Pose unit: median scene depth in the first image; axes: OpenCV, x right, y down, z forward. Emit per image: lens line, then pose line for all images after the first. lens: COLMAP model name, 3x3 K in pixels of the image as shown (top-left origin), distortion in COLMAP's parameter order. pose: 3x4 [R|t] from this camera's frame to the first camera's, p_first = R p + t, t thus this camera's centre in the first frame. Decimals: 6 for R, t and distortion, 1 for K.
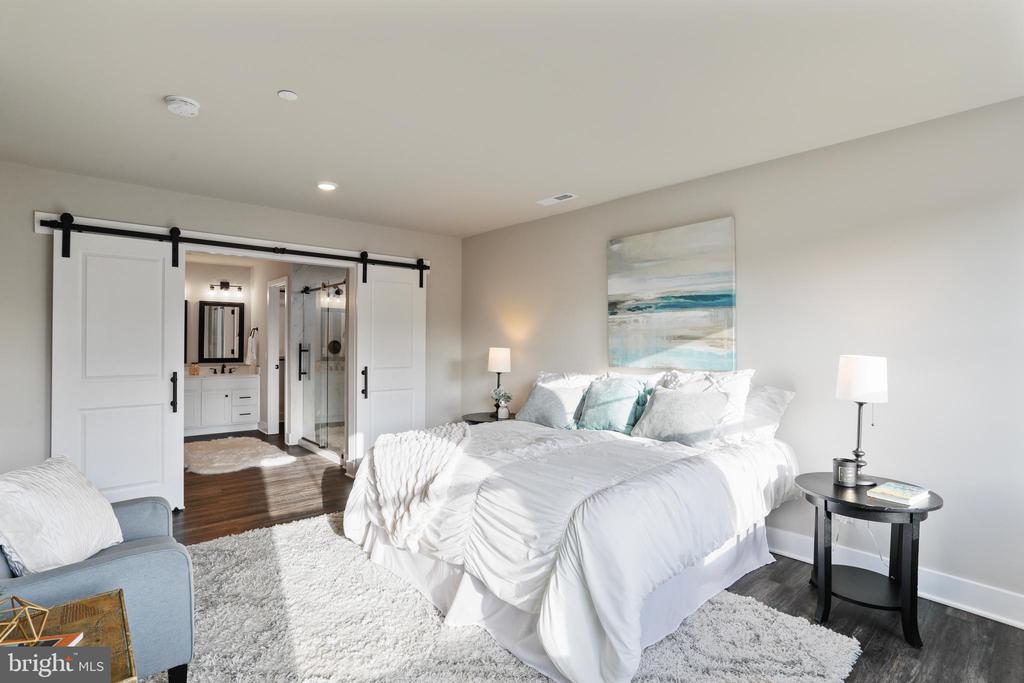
lens RADIAL K [[514.6, 0, 473.1], [0, 514.6, 341.3], [0, 0, 1]] dist [0.000721, 0.000605]
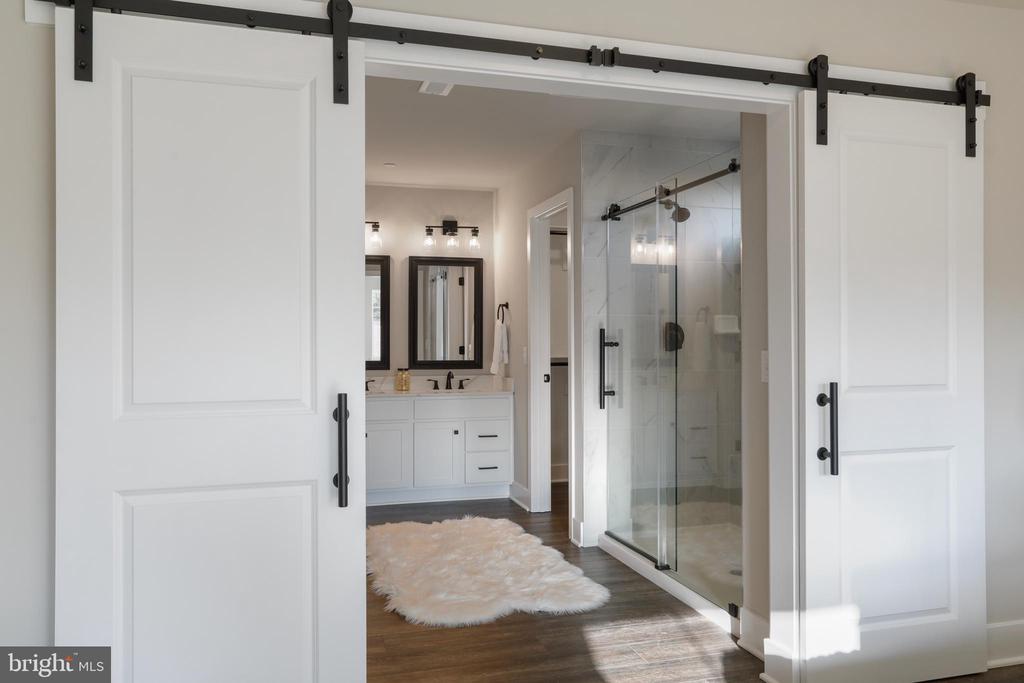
lens RADIAL K [[788.0, 0, 512.0], [0, 788.0, 341.5], [0, 0, 1]] dist [-0.004732, -0.002230]
pose [[0.934776, -0.006237, -0.355182, -0.159697], [0.007849, 0.999964, 0.003096, 0.013047], [0.355150, -0.005682, 0.934792, 0.309218]]
